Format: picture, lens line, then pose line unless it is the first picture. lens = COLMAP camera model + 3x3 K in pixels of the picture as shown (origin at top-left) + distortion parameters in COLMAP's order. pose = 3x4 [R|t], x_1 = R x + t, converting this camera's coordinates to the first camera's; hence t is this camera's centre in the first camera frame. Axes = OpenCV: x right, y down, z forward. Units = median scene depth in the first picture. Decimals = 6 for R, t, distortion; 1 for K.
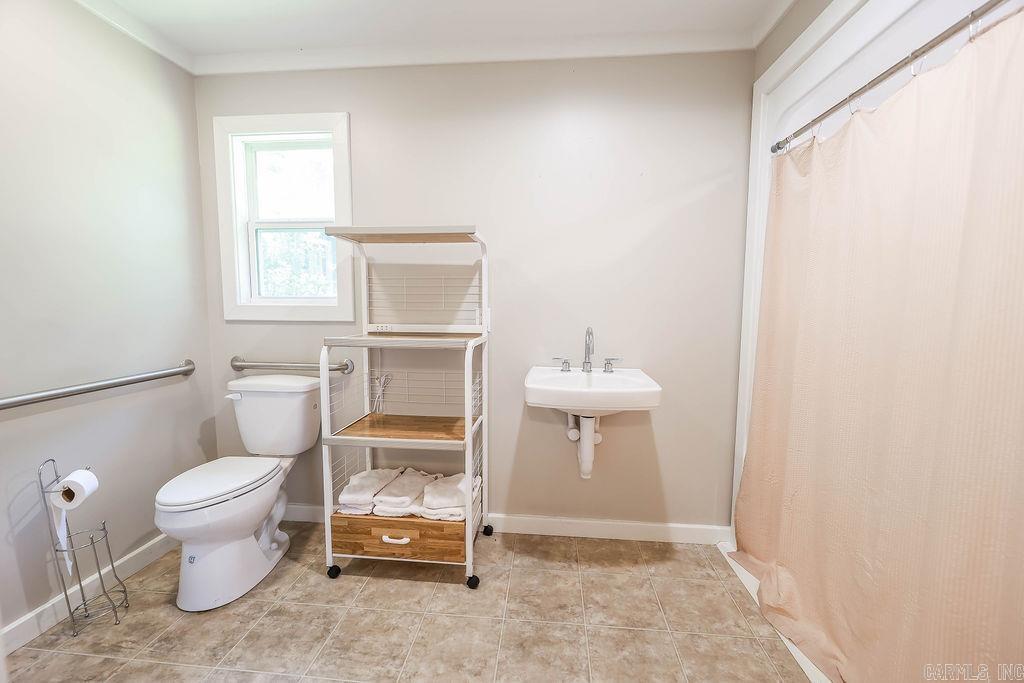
lens RADIAL K [[412.2, 0, 512.0], [0, 412.2, 341.5], [0, 0, 1]] dist [0.001645, -0.004021]
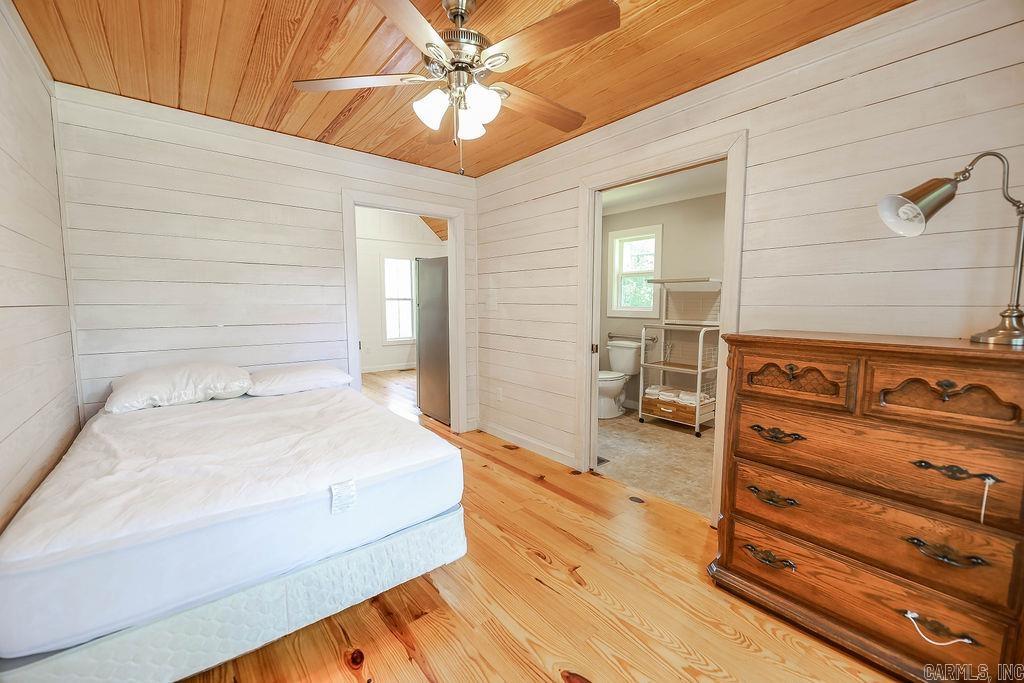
lens RADIAL K [[406.8, 0, 513.8], [0, 406.8, 340.2], [0, 0, 1]] dist [0.002321, -0.004511]
pose [[0.711758, 0.061966, -0.699686, 0.666219], [-0.060458, 0.997809, 0.026866, 0.063139], [0.699818, 0.023179, 0.713945, -1.223622]]
